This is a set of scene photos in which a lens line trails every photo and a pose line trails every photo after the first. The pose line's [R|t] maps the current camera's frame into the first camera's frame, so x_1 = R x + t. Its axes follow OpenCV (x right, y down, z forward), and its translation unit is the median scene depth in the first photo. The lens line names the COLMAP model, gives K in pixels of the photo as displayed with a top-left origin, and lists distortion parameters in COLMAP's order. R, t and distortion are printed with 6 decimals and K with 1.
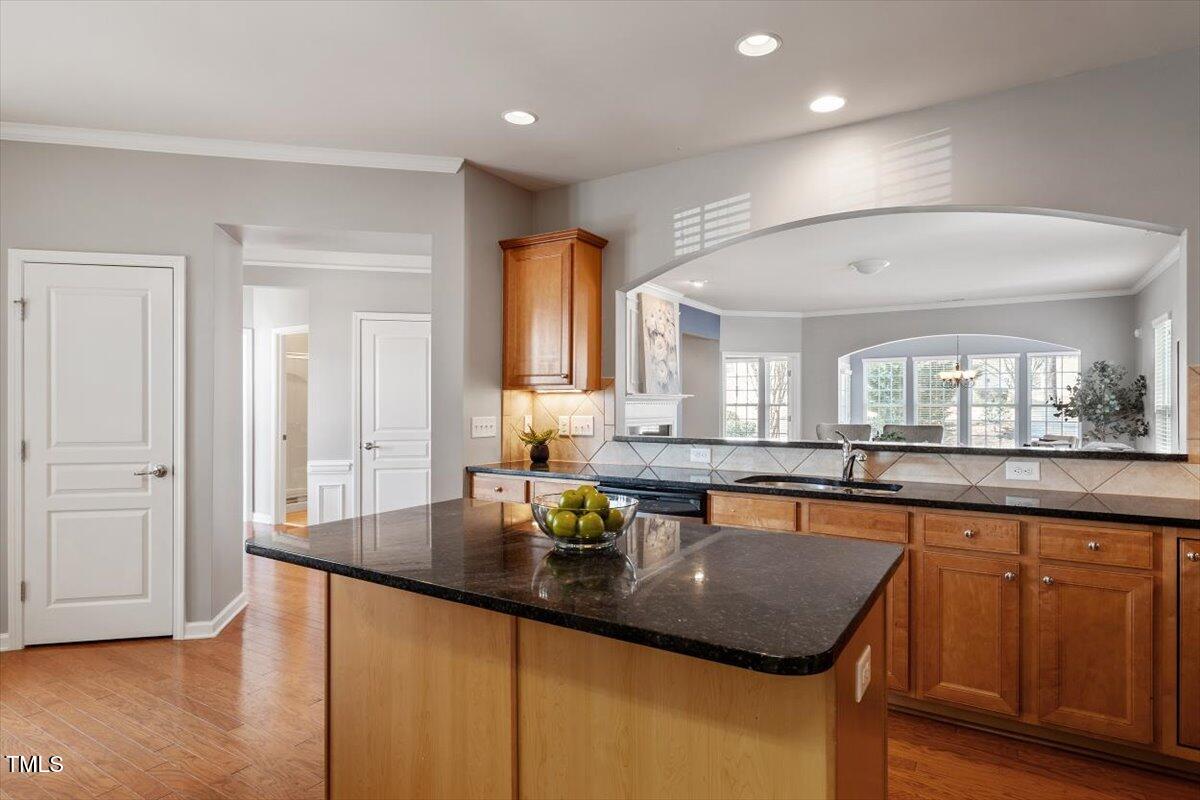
lens RADIAL K [[652.9, 0, 593.2], [0, 652.9, 402.3], [0, 0, 1]] dist [-0.004971, 0.003508]
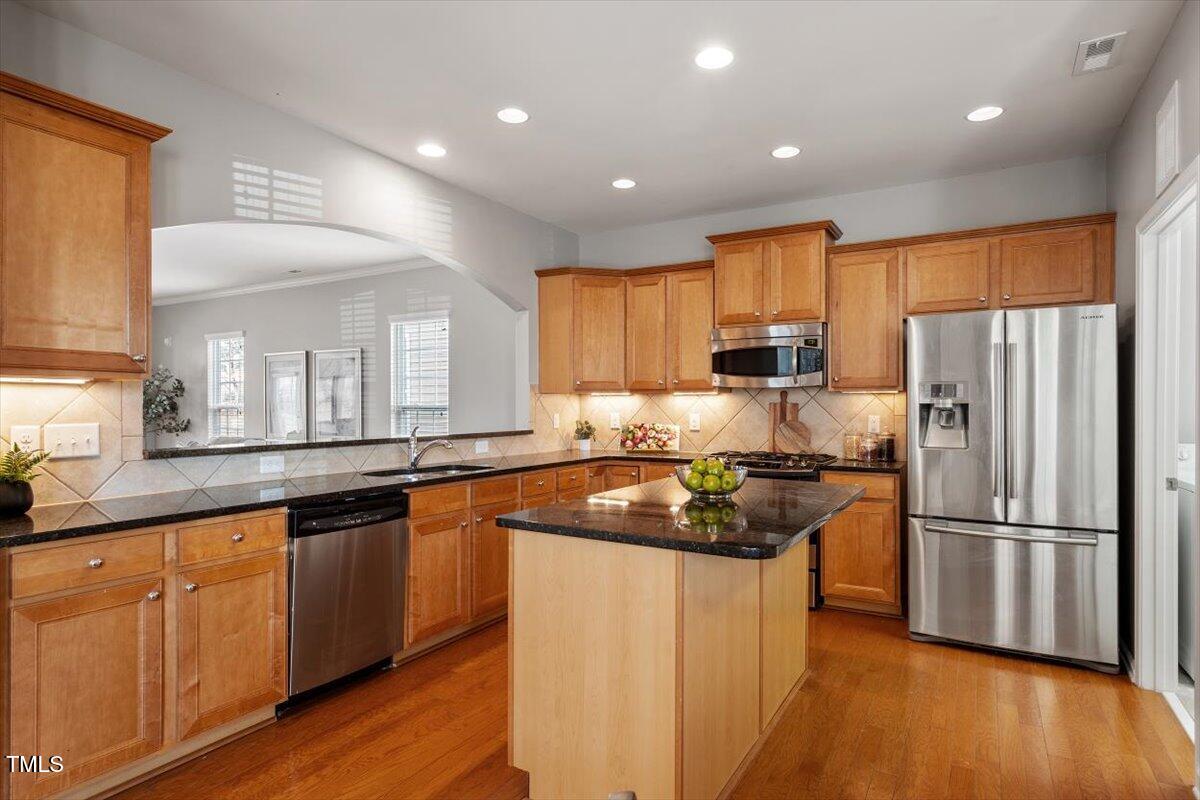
lens RADIAL K [[652.9, 0, 602.0], [0, 652.9, 401.7], [0, 0, 1]] dist [-0.004971, 0.003508]
pose [[-0.037299, 0.004027, 0.999296, -0.340861], [-0.002049, 0.999989, -0.004106, 0.001370], [-0.999302, -0.002201, -0.037291, 0.298560]]
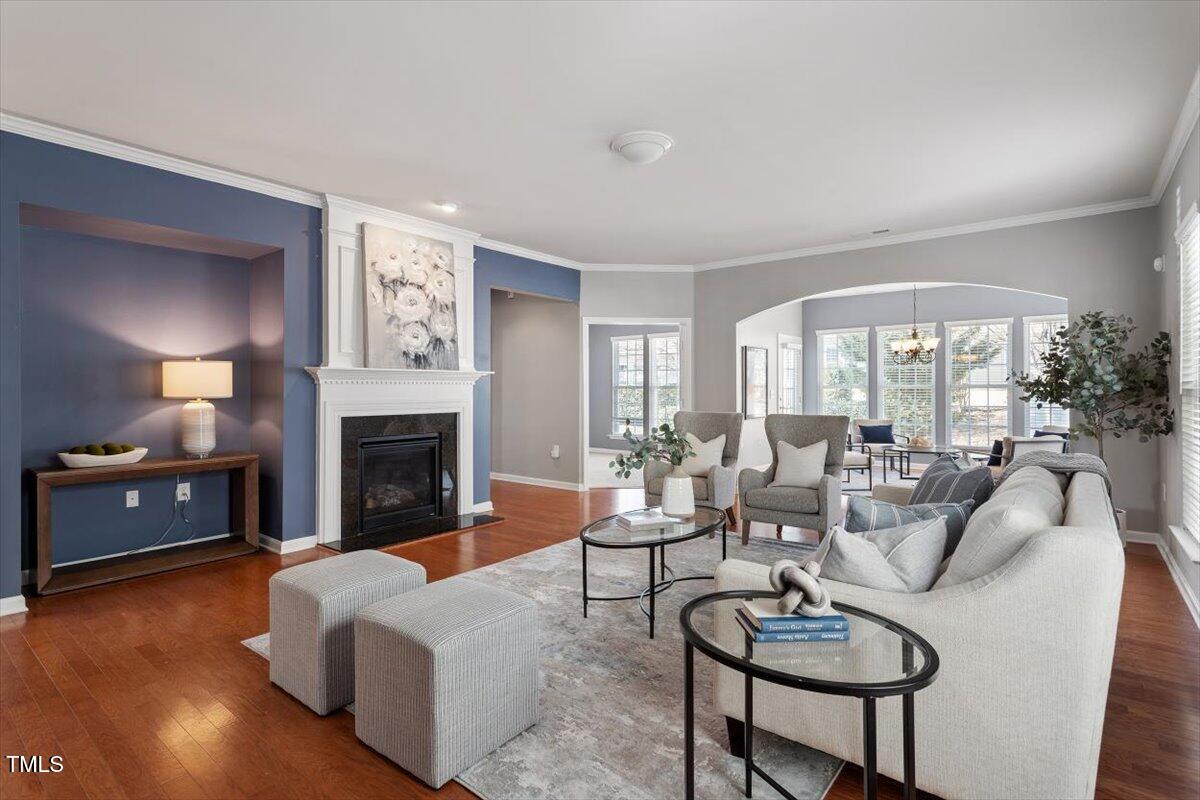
lens RADIAL K [[591.3, 0, 605.4], [0, 591.3, 391.6], [0, 0, 1]] dist [0.003065, 0.001163]
pose [[0.994357, -0.003476, -0.106033, 0.397885], [0.004039, 0.999979, 0.005103, 0.008597], [0.106013, -0.005503, 0.994350, 0.412873]]
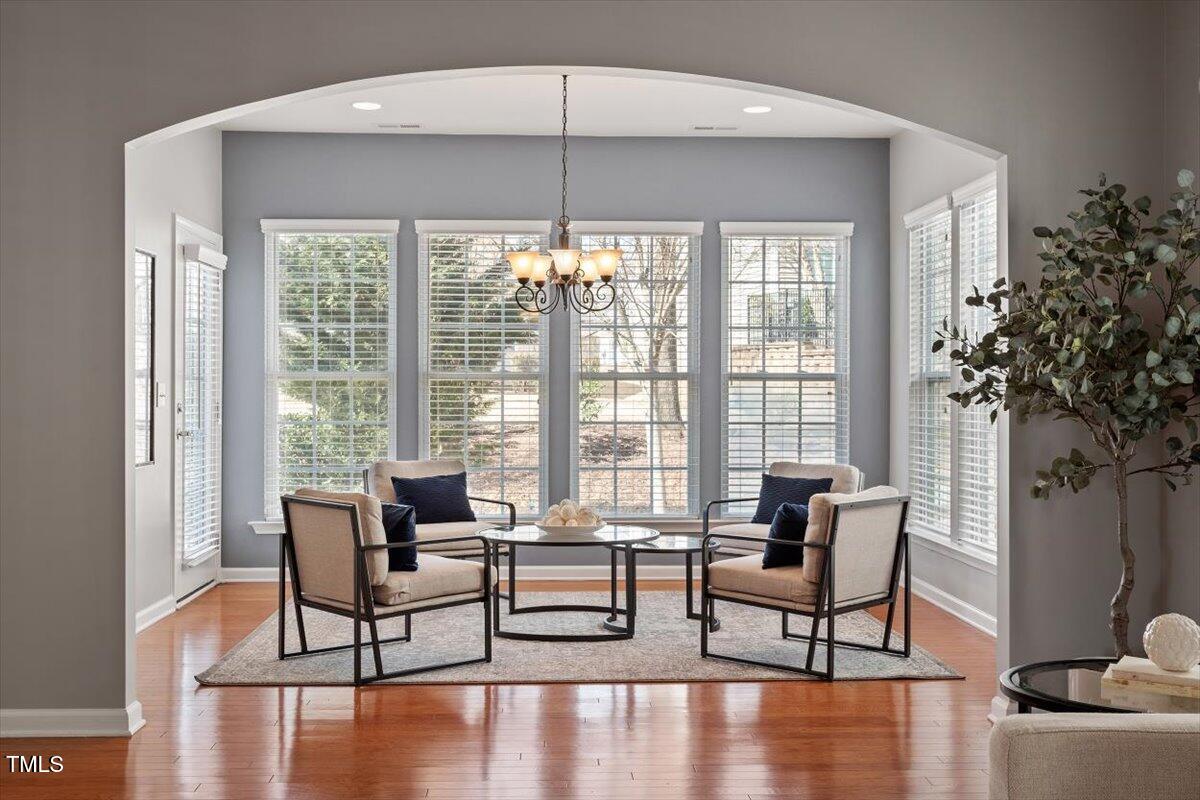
lens RADIAL K [[1349.0, 0, 596.0], [0, 1349.0, 396.5], [0, 0, 1]] dist [-0.017000, 0.000000]
pose [[0.823312, -0.003852, 0.567576, 0.334157], [0.000608, 0.999982, 0.005906, 0.017331], [-0.567589, -0.004517, 0.823300, 0.721212]]
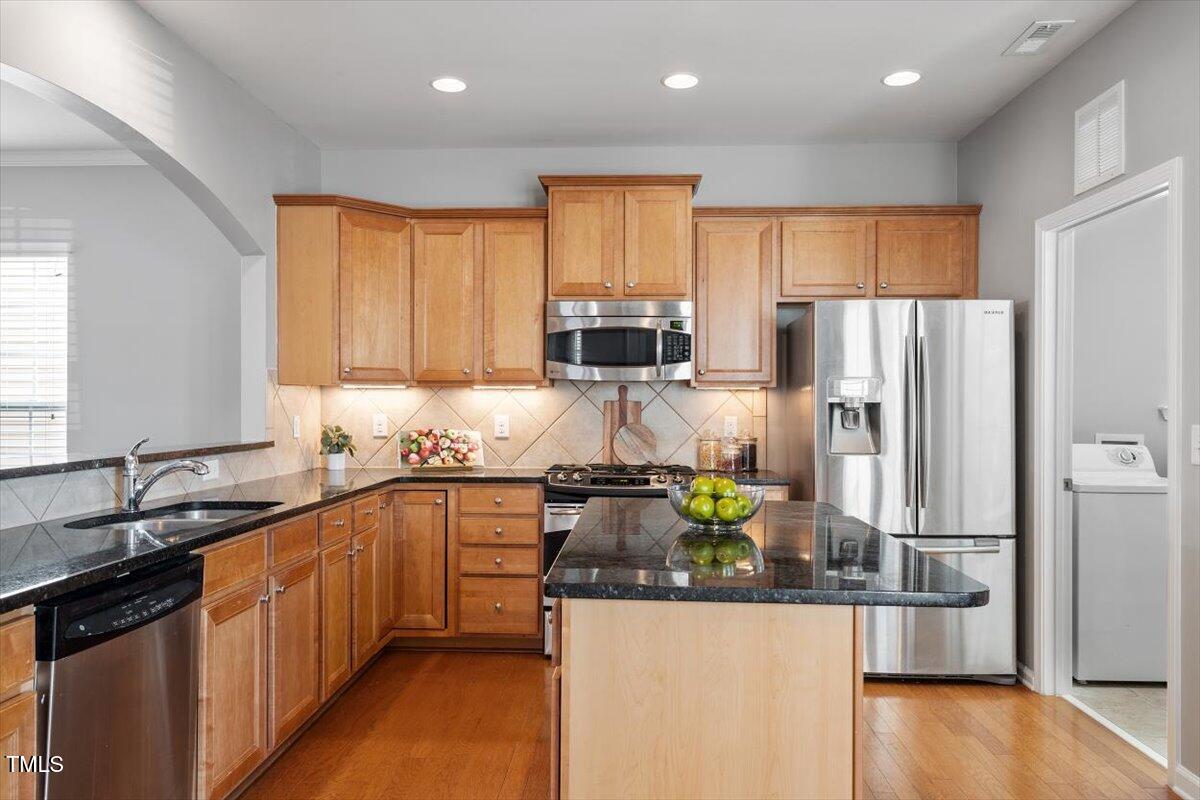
lens RADIAL K [[844.0, 0, 599.6], [0, 844.0, 397.5], [0, 0, 1]] dist [-0.004137, -0.000324]
pose [[-0.496396, 0.003630, 0.868089, -0.263286], [-0.005805, 0.999955, -0.007501, 0.002005], [-0.868077, -0.008763, -0.496352, 0.430299]]
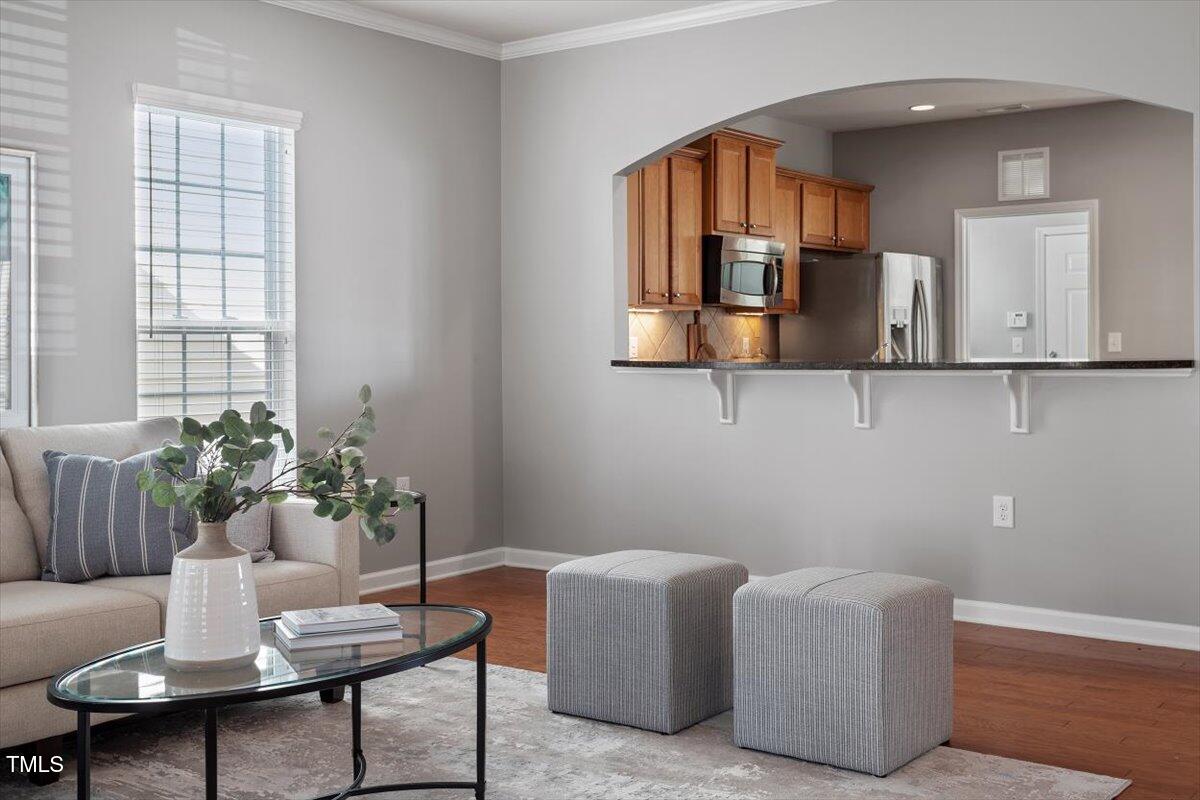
lens RADIAL K [[1349.0, 0, 597.5], [0, 1349.0, 397.4], [0, 0, 1]] dist [-0.017000, 0.000000]
pose [[-0.995061, 0.007011, 0.099019, 0.248423], [0.009929, 0.999530, 0.029009, 0.027662], [-0.098769, 0.029848, -0.994663, 1.248210]]
